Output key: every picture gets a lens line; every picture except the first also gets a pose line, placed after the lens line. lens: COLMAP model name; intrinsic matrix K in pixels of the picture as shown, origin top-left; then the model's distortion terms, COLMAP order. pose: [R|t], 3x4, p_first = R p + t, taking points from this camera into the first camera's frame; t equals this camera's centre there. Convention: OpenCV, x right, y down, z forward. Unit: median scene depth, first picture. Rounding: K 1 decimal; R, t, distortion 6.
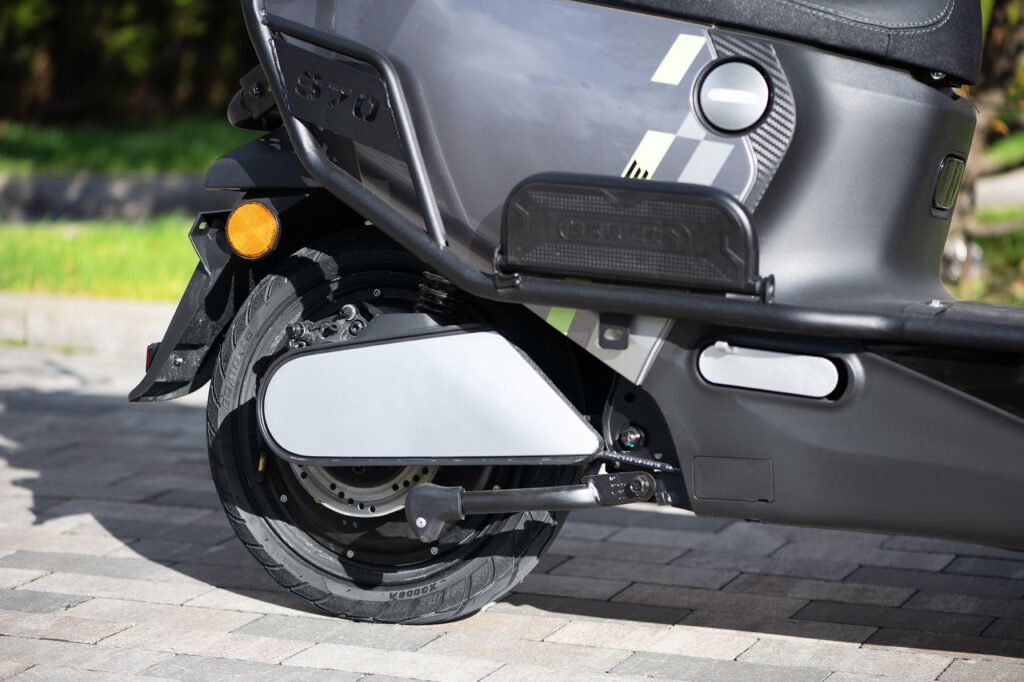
lens RADIAL K [[3287.6, 0, 512.9], [0, 3287.6, 341.4], [0, 0, 1]] dist [-0.315769, 0.000000]
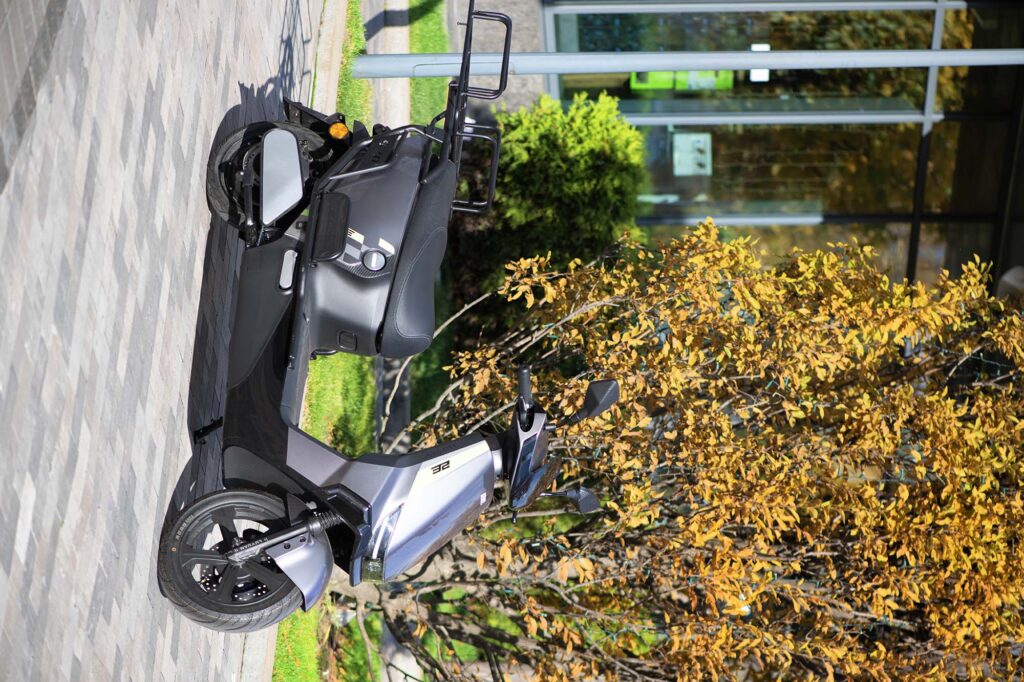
lens RADIAL K [[3287.6, 0, 509.0], [0, 3287.6, 338.9], [0, 0, 1]] dist [-0.315769, 0.000000]
pose [[-0.005923, 0.983144, -0.182737, 0.700049], [-0.998792, -0.014730, -0.046879, -0.055091], [-0.048781, 0.182238, 0.982044, -2.058684]]
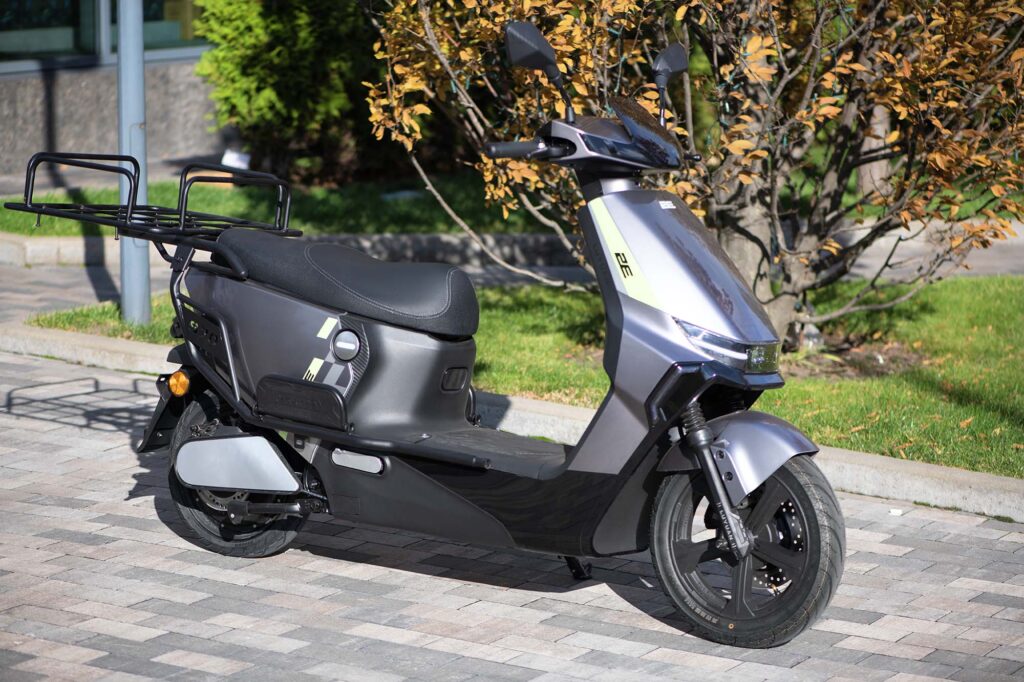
lens RADIAL K [[3287.6, 0, 515.0], [0, 3287.6, 337.8], [0, 0, 1]] dist [-0.315769, 0.000000]
pose [[0.983182, 0.030546, -0.180058, 0.594743], [-0.024170, 0.999004, 0.037504, -0.166464], [0.181025, -0.032522, 0.982941, -1.276182]]
